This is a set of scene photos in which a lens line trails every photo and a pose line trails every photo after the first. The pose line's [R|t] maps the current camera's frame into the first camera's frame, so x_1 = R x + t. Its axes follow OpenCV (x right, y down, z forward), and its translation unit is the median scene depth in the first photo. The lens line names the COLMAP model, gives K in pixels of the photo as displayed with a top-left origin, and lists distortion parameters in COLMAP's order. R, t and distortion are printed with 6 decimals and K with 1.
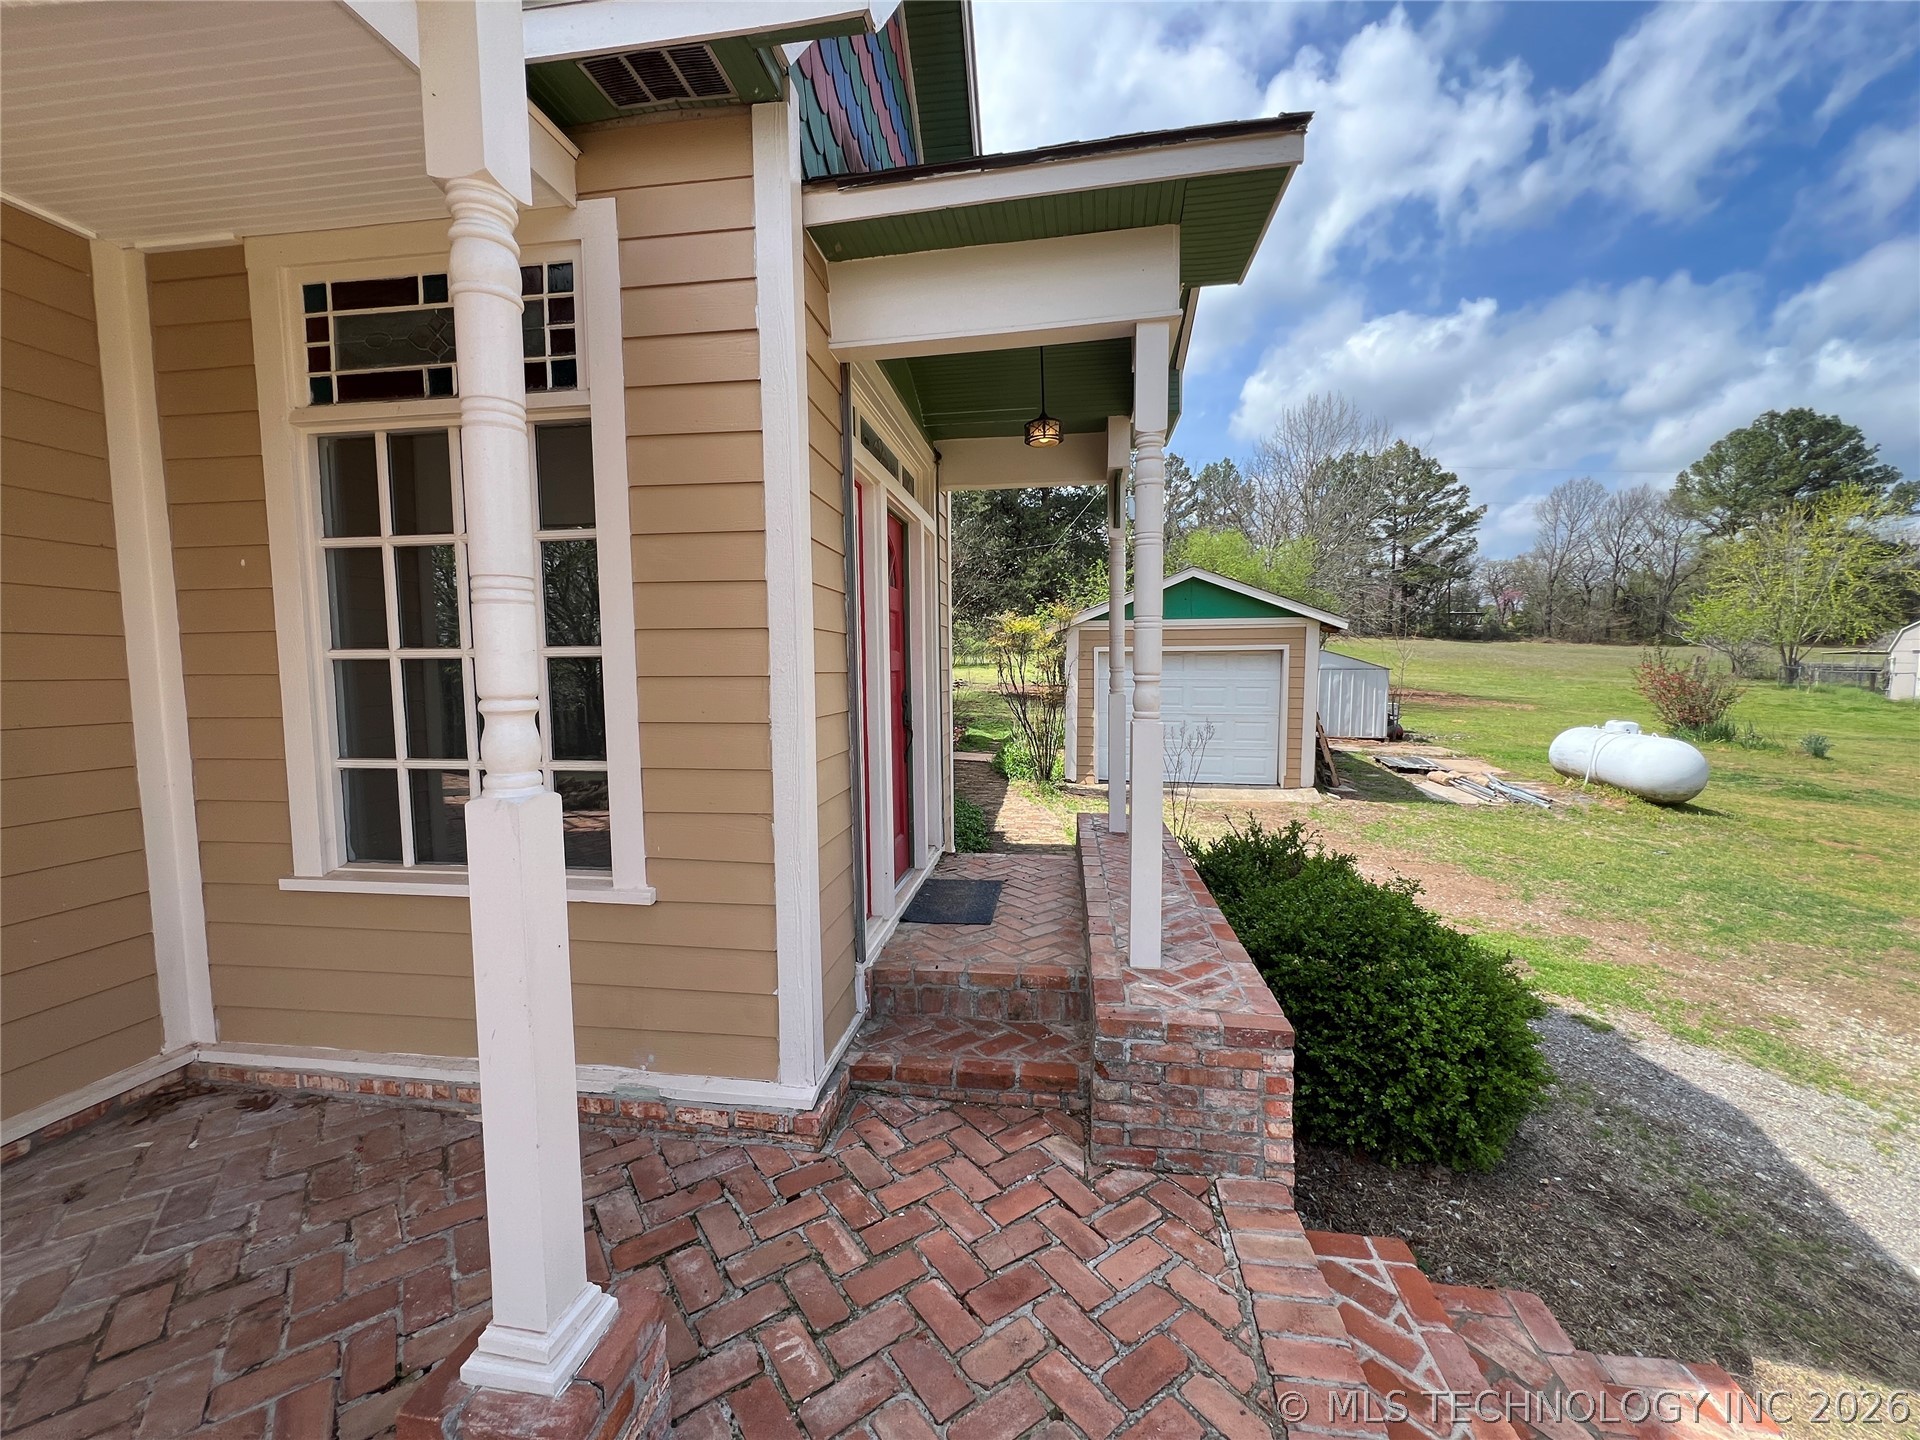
lens RADIAL K [[772.8, 0, 959.1], [0, 772.8, 730.3], [0, 0, 1]] dist [-0.002047, 0.000024]
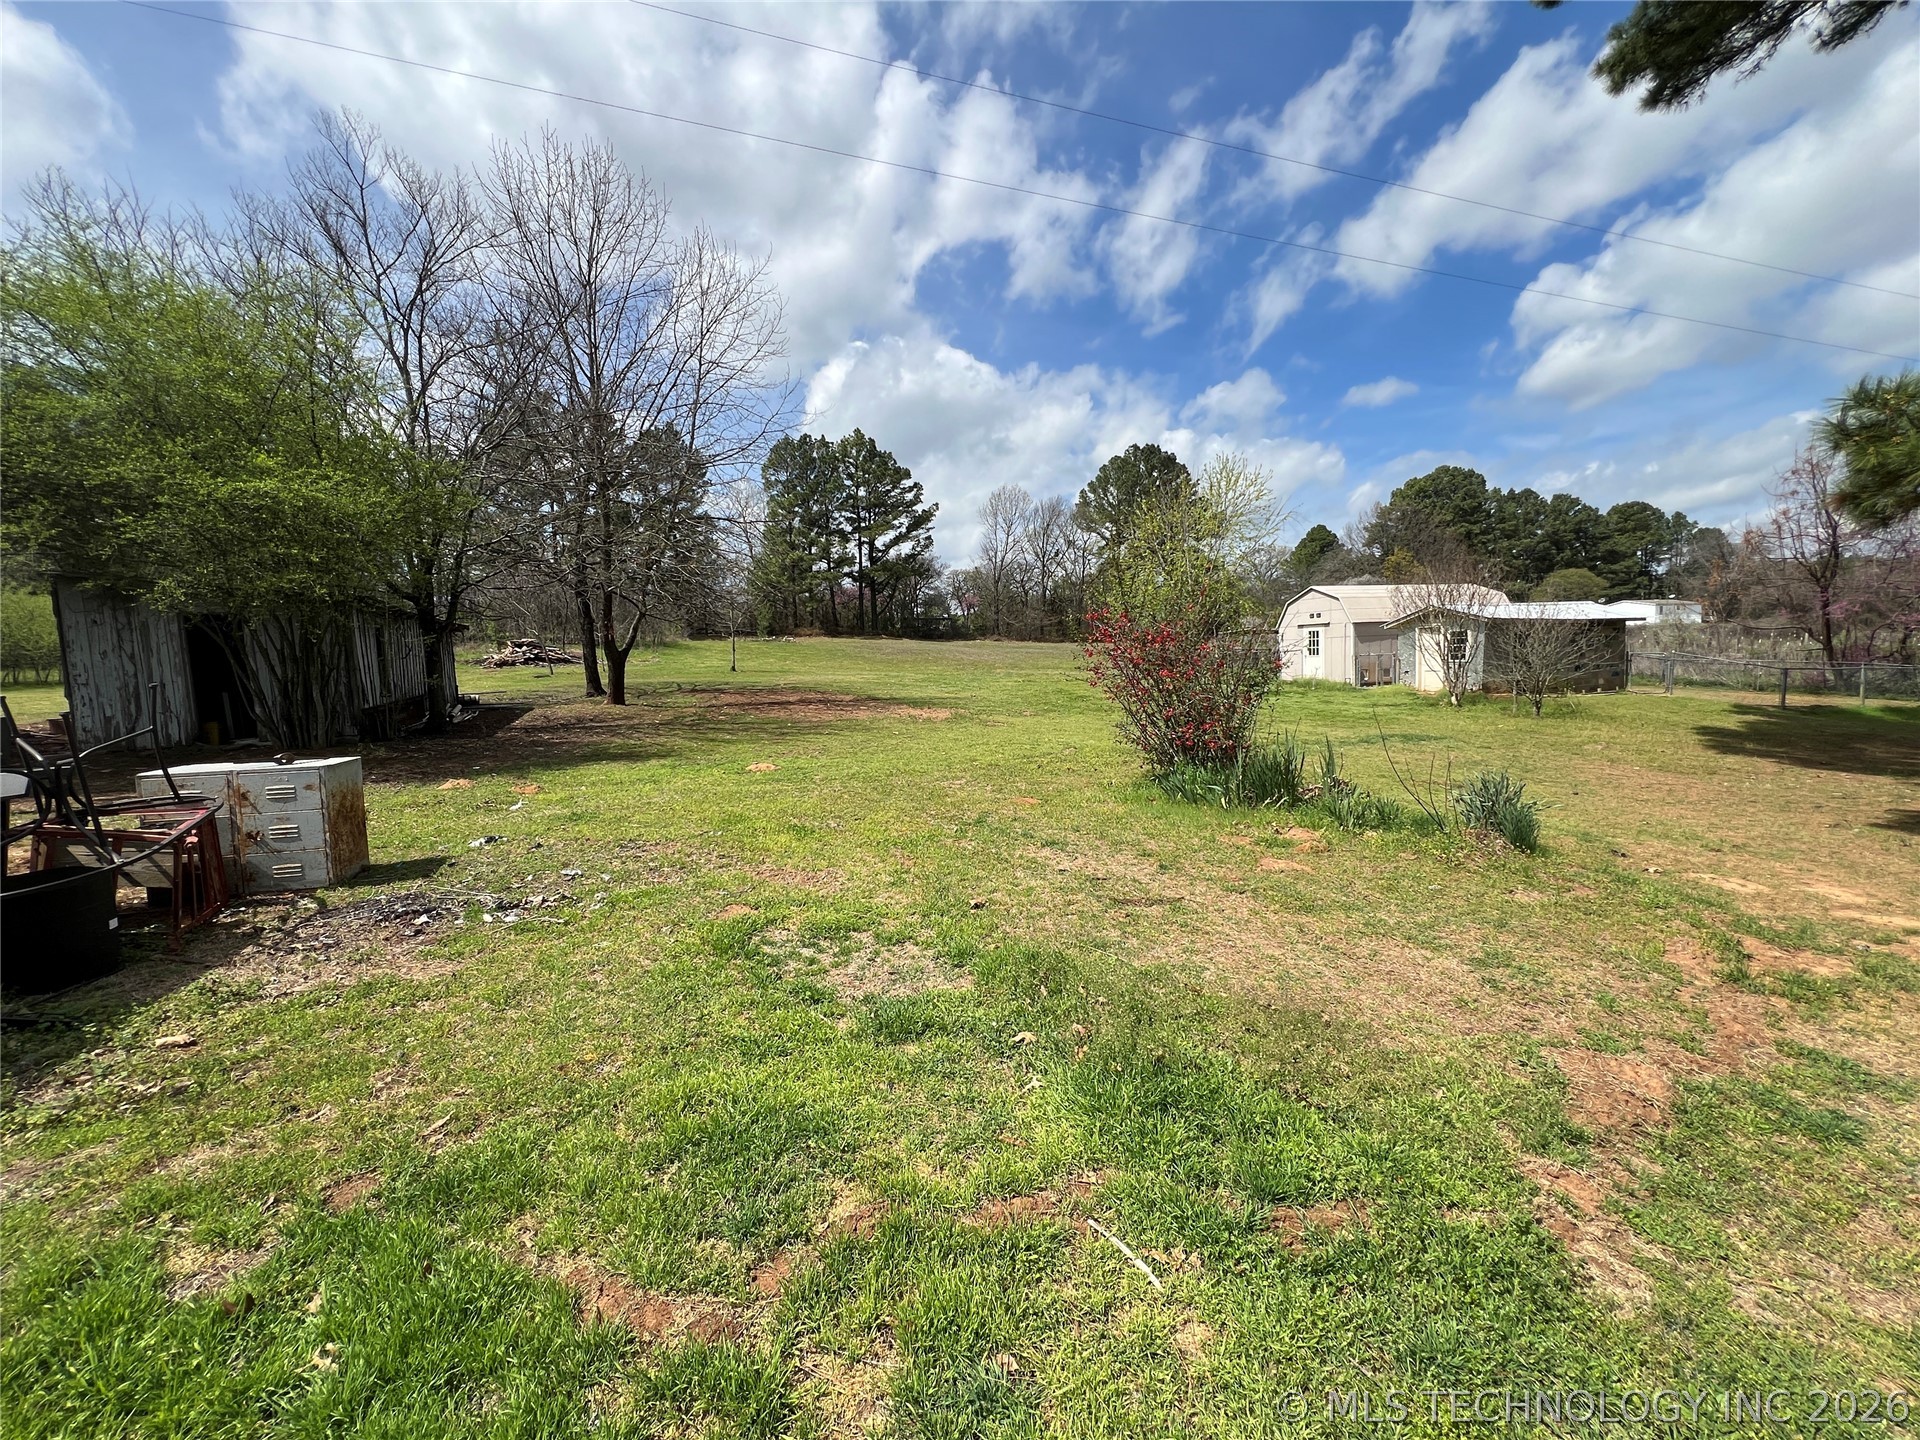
lens RADIAL K [[772.8, 0, 973.2], [0, 772.8, 744.7], [0, 0, 1]] dist [-0.002047, 0.000024]
pose [[0.823540, -0.080098, 0.561575, 0.142347], [0.077961, 0.996568, 0.027813, -0.006644], [-0.561876, 0.020876, 0.826958, 0.163927]]
